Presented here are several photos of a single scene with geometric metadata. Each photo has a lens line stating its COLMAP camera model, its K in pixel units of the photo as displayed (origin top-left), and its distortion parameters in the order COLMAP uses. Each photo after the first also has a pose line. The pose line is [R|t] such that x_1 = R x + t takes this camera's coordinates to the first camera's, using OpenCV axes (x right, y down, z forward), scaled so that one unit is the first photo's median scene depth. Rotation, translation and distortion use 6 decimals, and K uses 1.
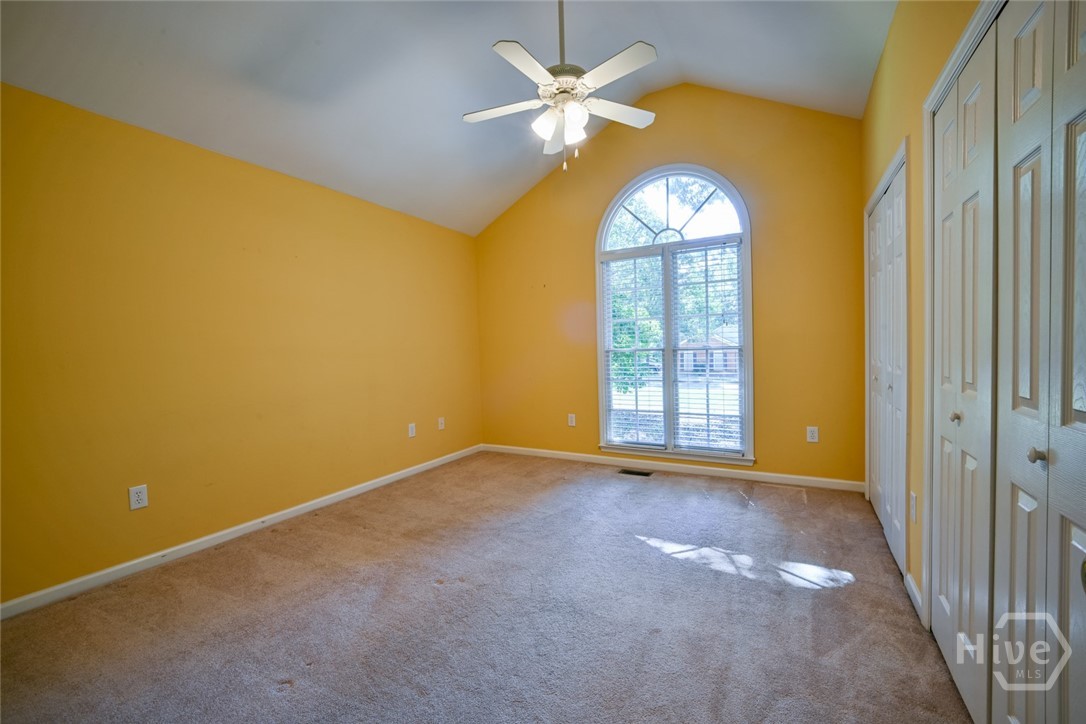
lens RADIAL K [[446.5, 0, 543.2], [0, 446.5, 359.8], [0, 0, 1]] dist [0.025273, -0.031407]
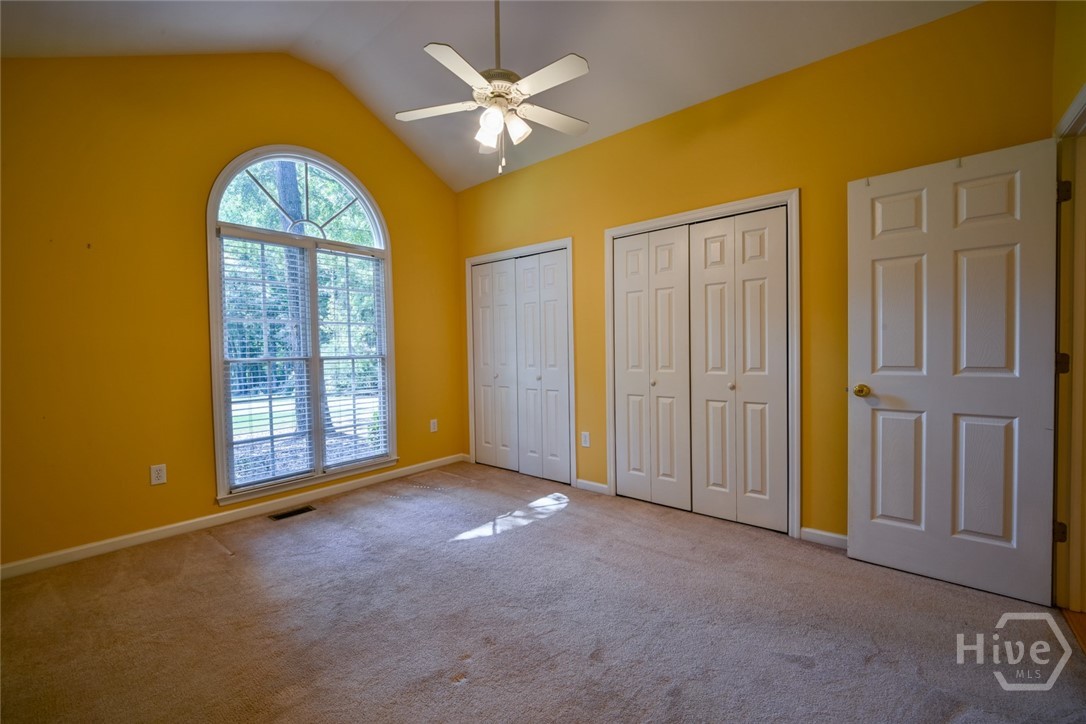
lens RADIAL K [[446.5, 0, 543.2], [0, 446.5, 359.8], [0, 0, 1]] dist [0.025273, -0.031407]
pose [[0.191383, 0.001325, 0.981515, -0.523195], [0.044255, 0.998970, -0.009977, 0.008015], [-0.980517, 0.045347, 0.191127, 0.420230]]
